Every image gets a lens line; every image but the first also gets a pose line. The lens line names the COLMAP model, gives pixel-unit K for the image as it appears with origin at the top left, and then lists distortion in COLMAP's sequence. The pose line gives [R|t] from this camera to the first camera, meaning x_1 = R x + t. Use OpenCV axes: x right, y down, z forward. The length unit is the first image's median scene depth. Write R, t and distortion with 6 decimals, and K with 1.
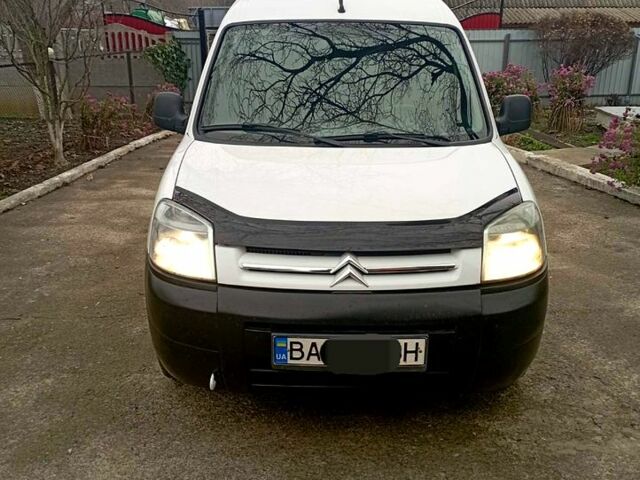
lens RADIAL K [[727.0, 0, 320.0], [0, 727.0, 240.9], [0, 0, 1]] dist [0.101825, 0.000000]
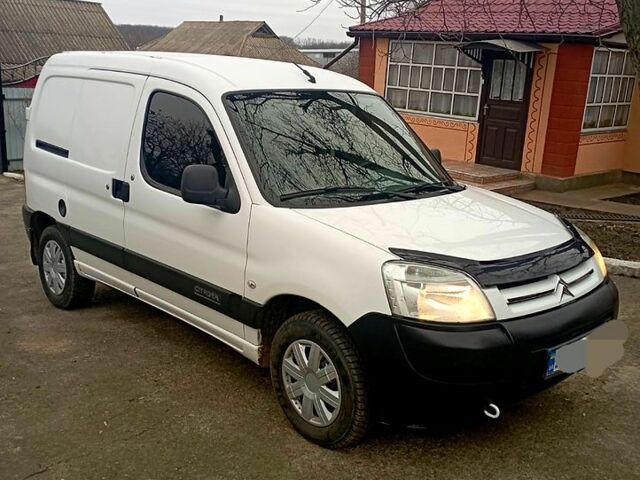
lens RADIAL K [[727.0, 0, 319.8], [0, 727.0, 238.7], [0, 0, 1]] dist [0.101825, 0.000000]
pose [[0.706108, -0.138982, 0.694331, -1.095476], [0.190394, 0.981703, 0.002881, -0.121062], [-0.682028, 0.130163, 0.719650, 0.346999]]
